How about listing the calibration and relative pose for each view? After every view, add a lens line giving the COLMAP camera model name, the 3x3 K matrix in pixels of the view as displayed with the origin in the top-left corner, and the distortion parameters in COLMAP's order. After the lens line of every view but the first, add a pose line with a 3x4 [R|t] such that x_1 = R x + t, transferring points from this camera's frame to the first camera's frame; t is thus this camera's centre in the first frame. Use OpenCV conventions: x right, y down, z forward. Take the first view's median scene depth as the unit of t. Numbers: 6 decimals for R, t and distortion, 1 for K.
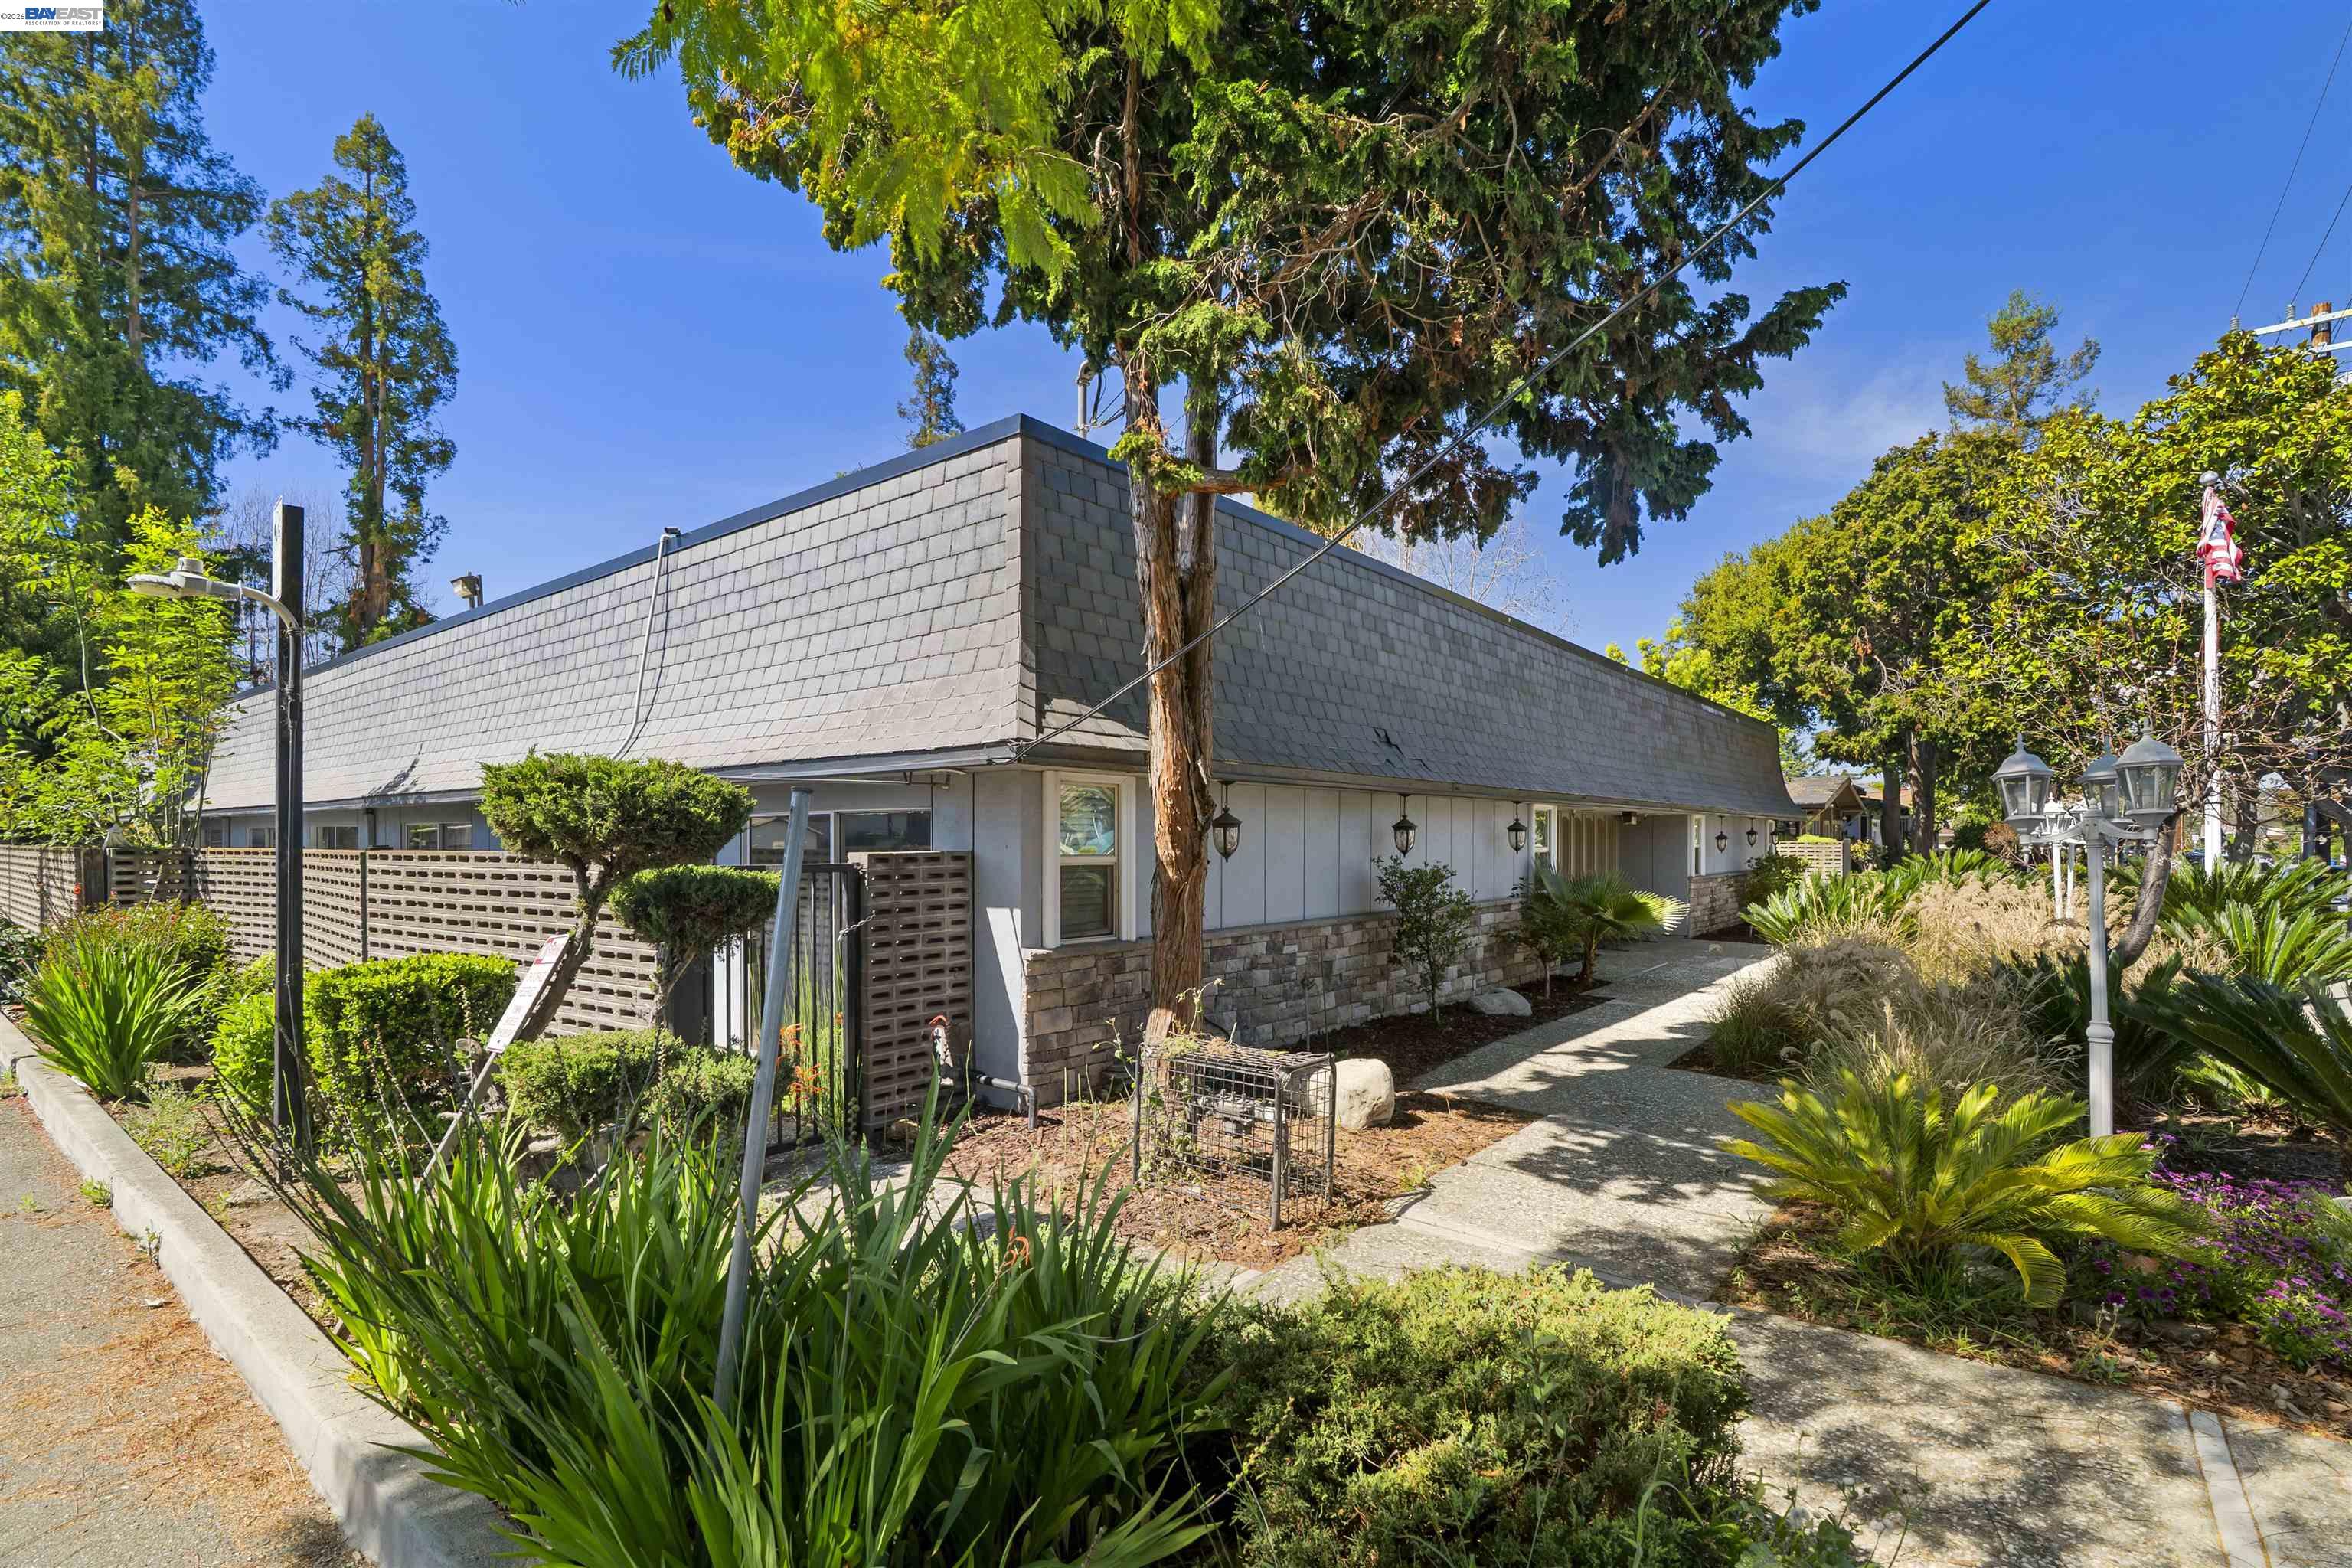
lens RADIAL K [[1099.1, 0, 1174.1], [0, 1099.1, 830.5], [0, 0, 1]] dist [-0.000895, 0.000448]
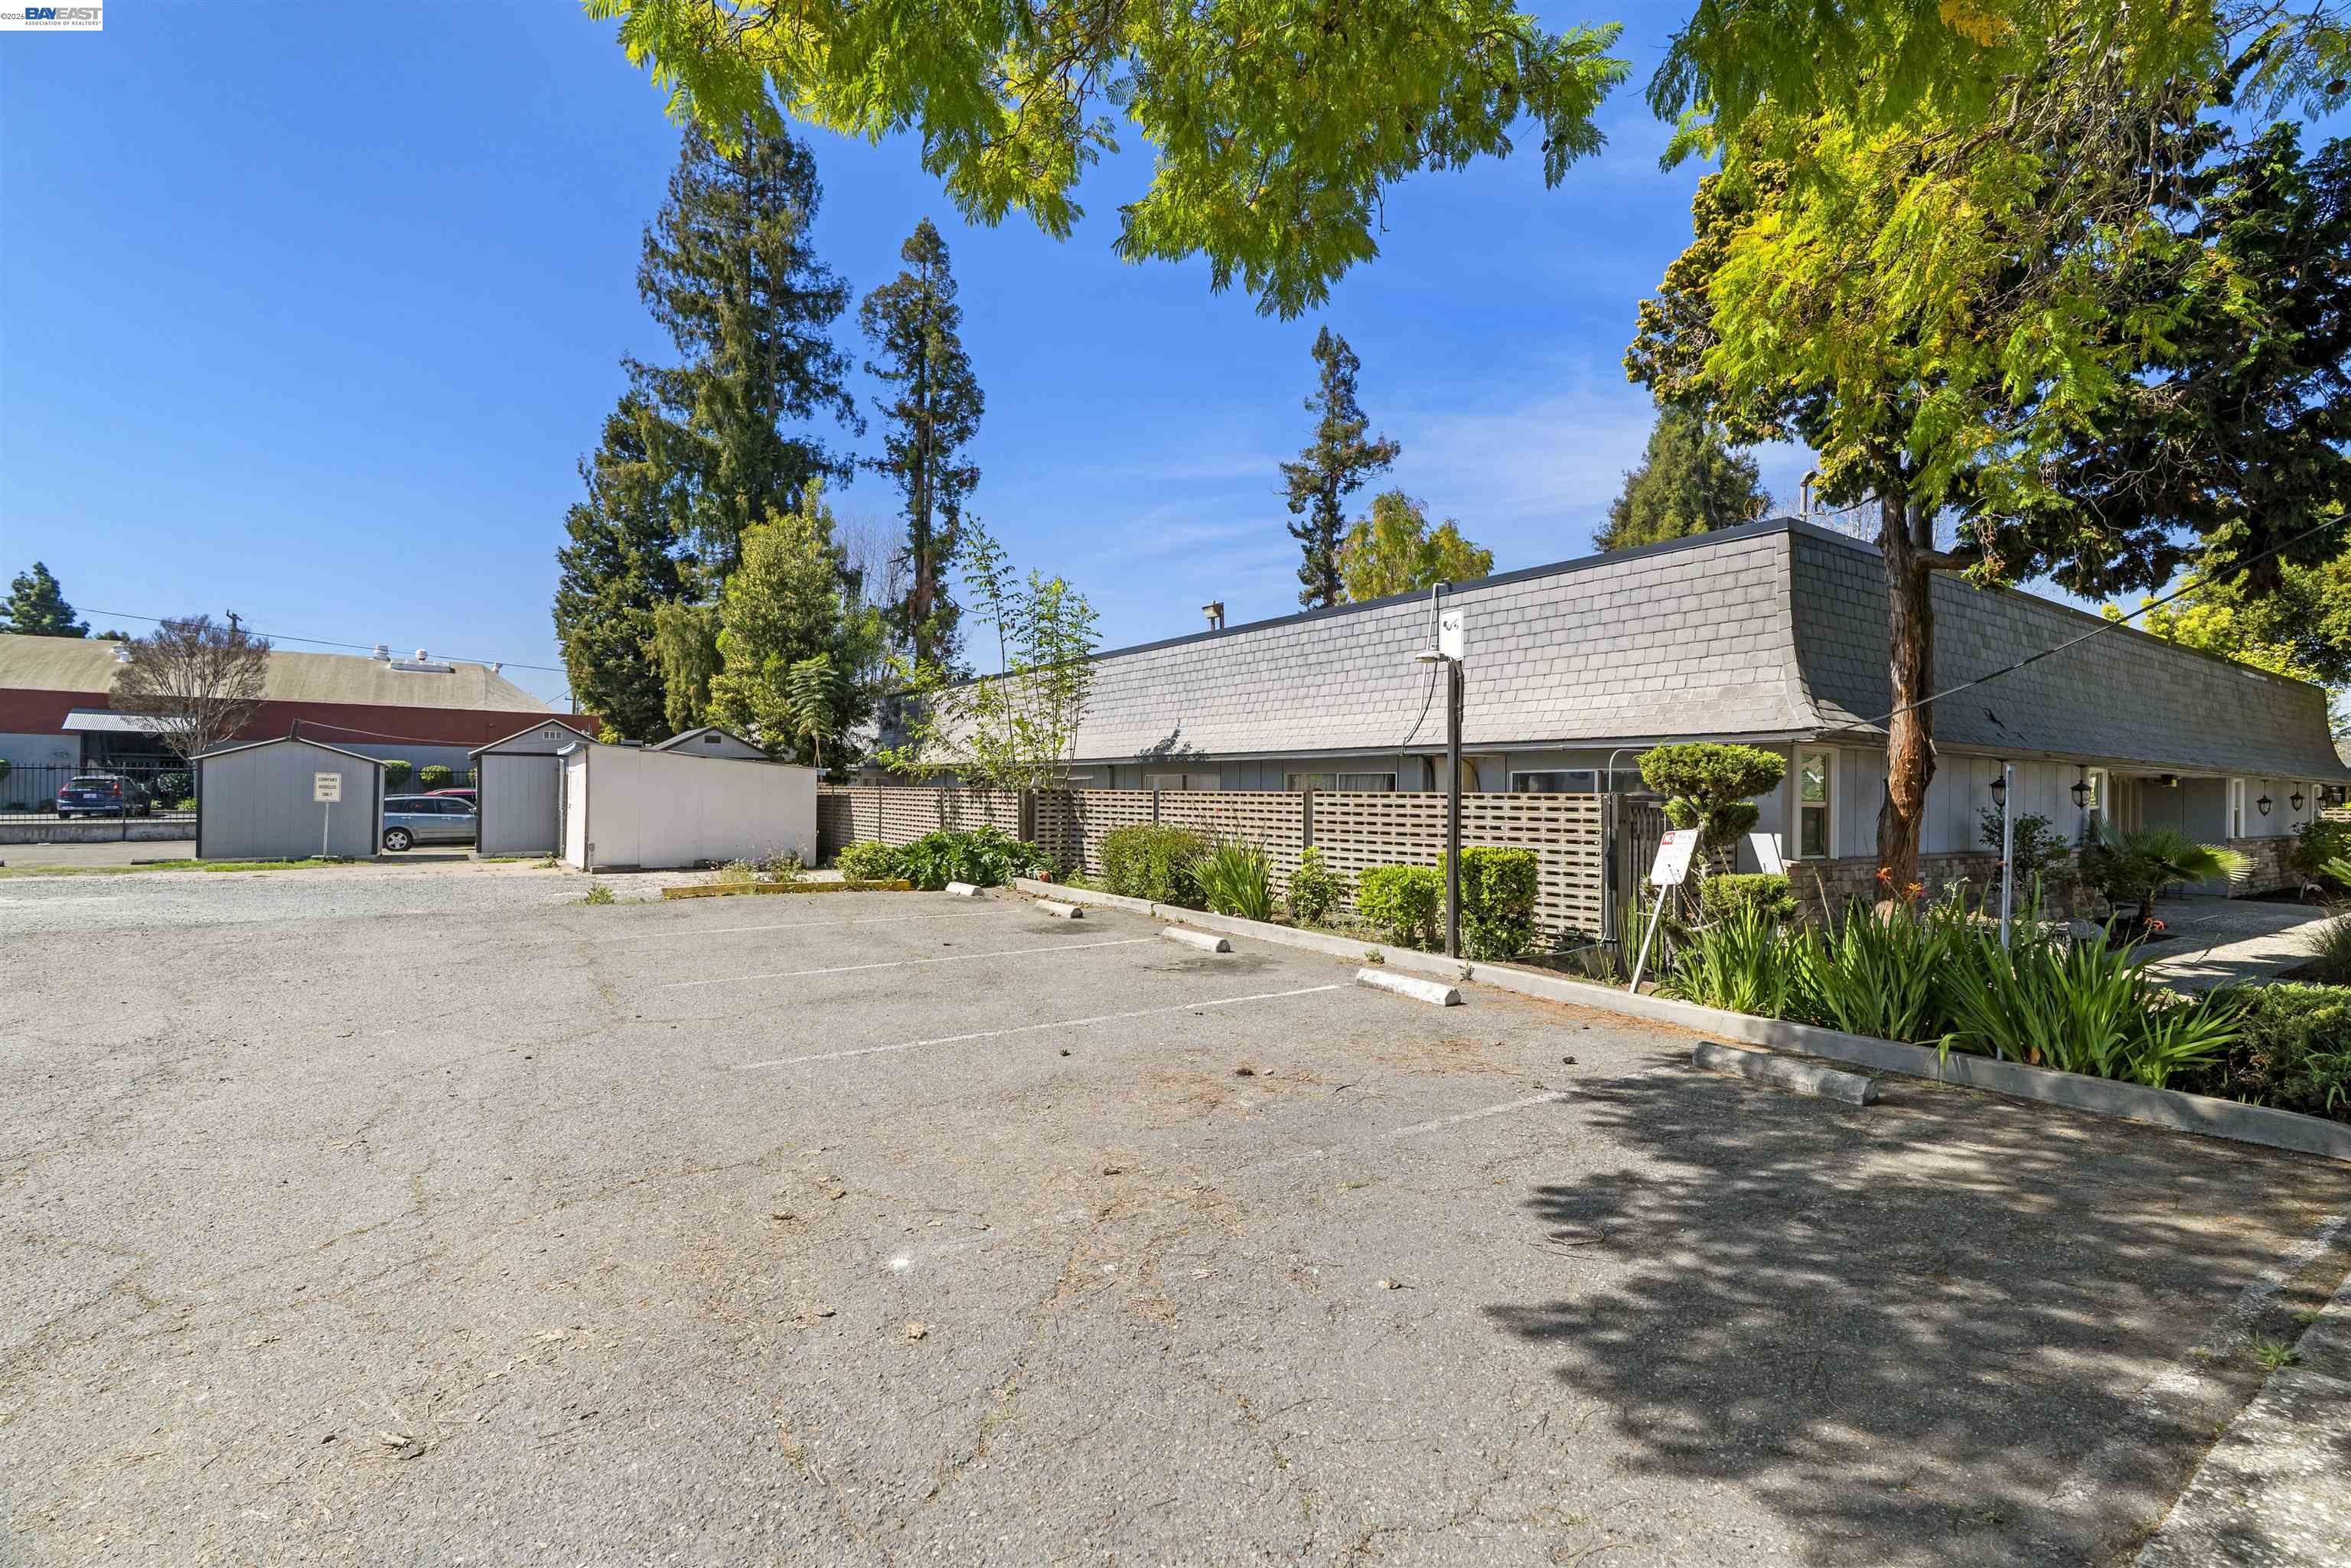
lens RADIAL K [[1084.3, 0, 1189.5], [0, 1084.3, 773.1], [0, 0, 1]] dist [-0.005487, 0.001985]
pose [[0.959069, 0.009225, -0.283023, -0.087026], [-0.012902, 0.999855, -0.011129, 0.002268], [0.282879, 0.014325, 0.959049, -0.120356]]
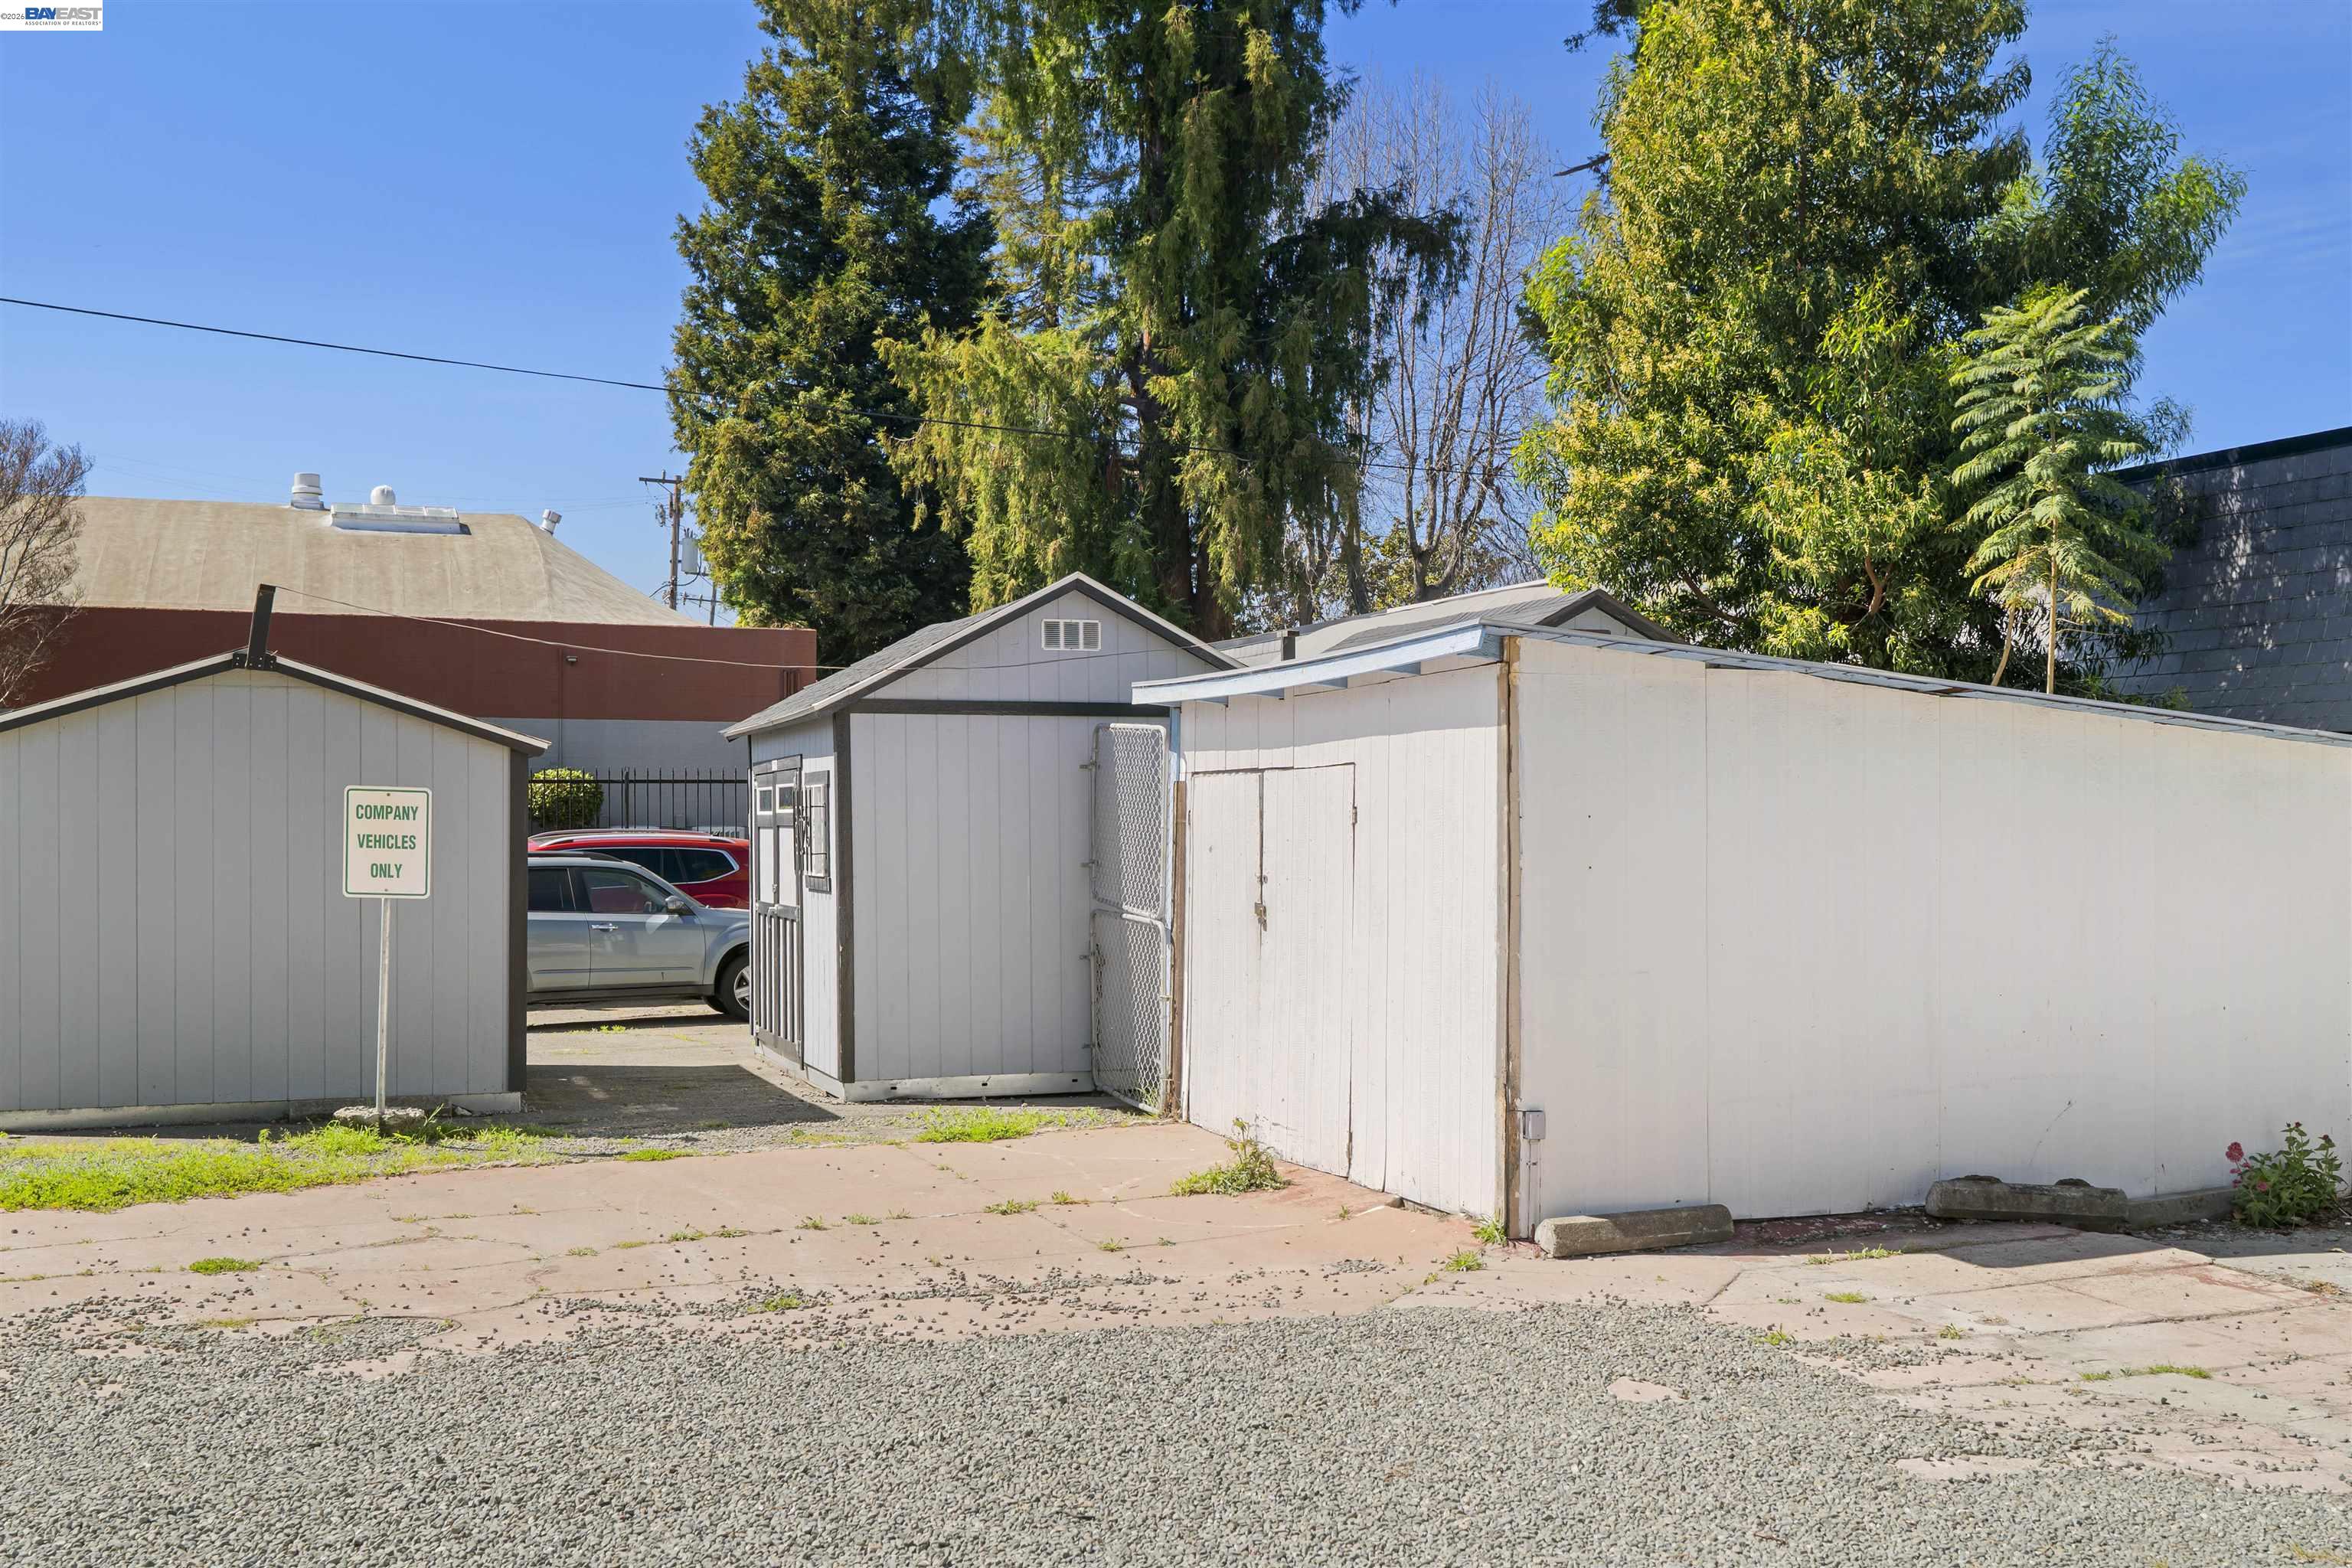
lens RADIAL K [[2419.7, 0, 1165.7], [0, 2419.7, 785.7], [0, 0, 1]] dist [0.004916, -0.006363]
pose [[0.849925, 0.000169, -0.526903, -0.427520], [-0.003202, 0.999983, -0.004845, 0.002831], [0.526894, 0.005805, 0.849911, 0.079022]]
